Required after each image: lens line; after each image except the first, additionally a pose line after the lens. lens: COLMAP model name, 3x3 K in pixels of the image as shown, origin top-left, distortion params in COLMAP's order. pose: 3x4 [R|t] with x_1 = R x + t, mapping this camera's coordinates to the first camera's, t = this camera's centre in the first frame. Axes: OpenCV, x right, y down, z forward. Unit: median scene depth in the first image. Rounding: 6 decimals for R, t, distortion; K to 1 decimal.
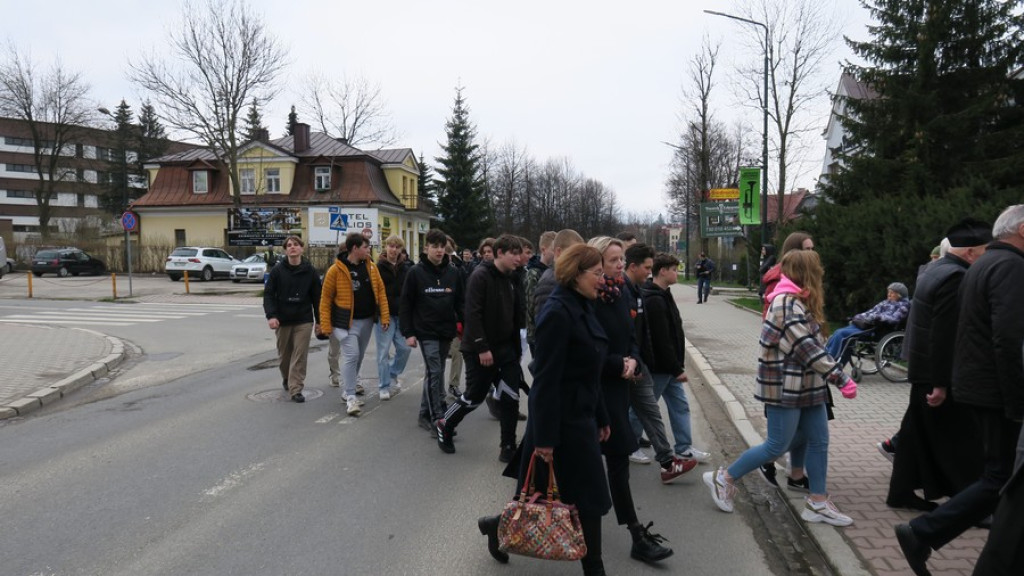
lens RADIAL K [[770.4, 0, 516.0], [0, 770.4, 290.1], [0, 0, 1]] dist [0.001839, 0.013566]
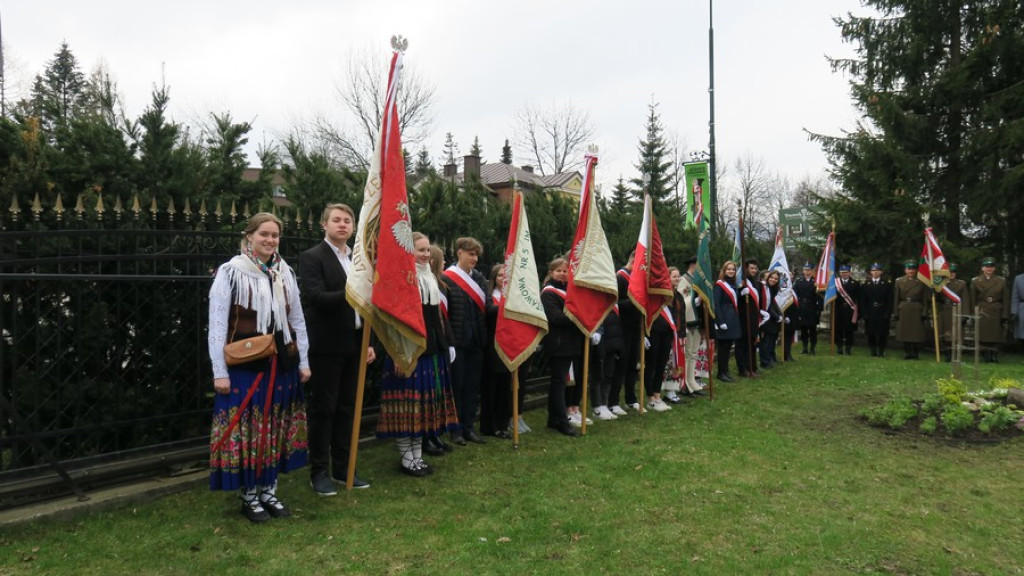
lens RADIAL K [[770.4, 0, 516.5], [0, 770.4, 297.6], [0, 0, 1]] dist [0.001839, 0.013566]
pose [[0.889942, 0.000040, -0.456074, 0.214279], [-0.012770, 0.999610, -0.024831, 0.004197], [0.455895, 0.027922, 0.889596, 0.074382]]
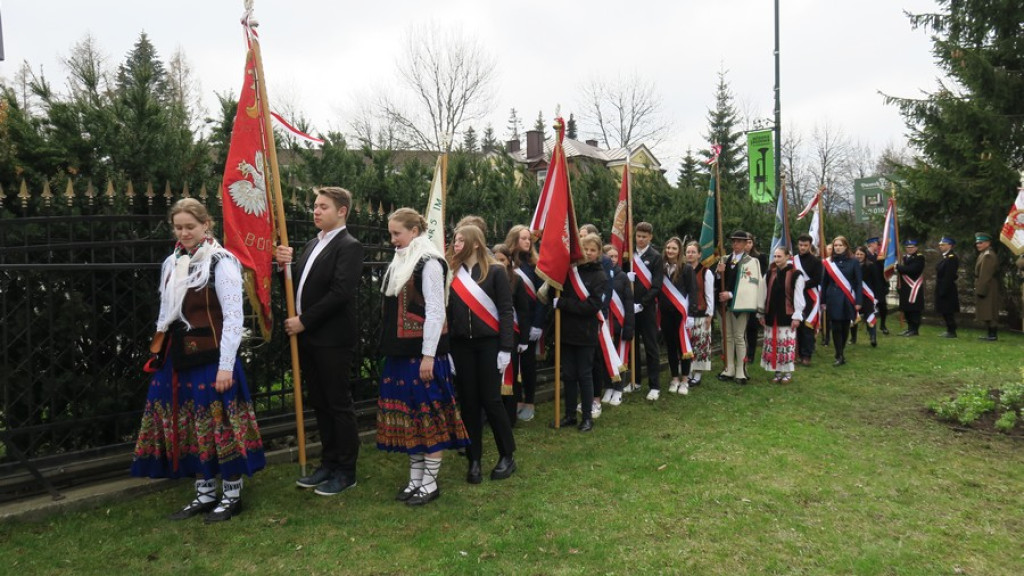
lens RADIAL K [[770.4, 0, 509.2], [0, 770.4, 291.0], [0, 0, 1]] dist [0.001839, 0.013566]
pose [[0.839002, 0.004606, -0.544109, 0.217144], [-0.006337, 0.999979, -0.001306, 0.002911], [0.544091, 0.004544, 0.839014, 0.085822]]
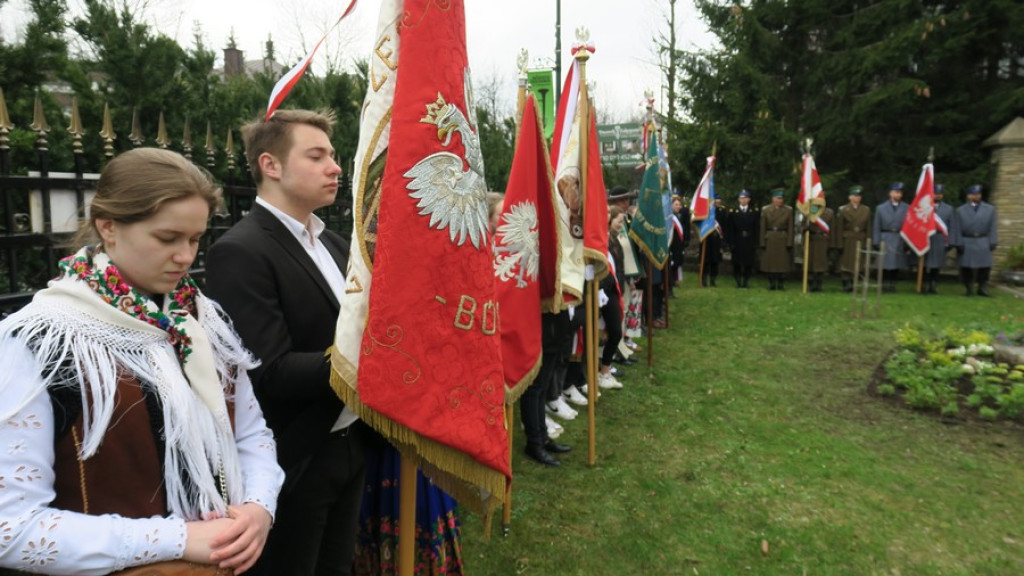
lens RADIAL K [[770.4, 0, 538.0], [0, 770.4, 288.0], [0, 0, 1]] dist [0.001839, 0.013566]
pose [[0.990254, 0.013834, -0.138588, 0.170837], [-0.003224, 0.997065, 0.076488, -0.003066], [0.139239, -0.075296, 0.987392, 0.107862]]
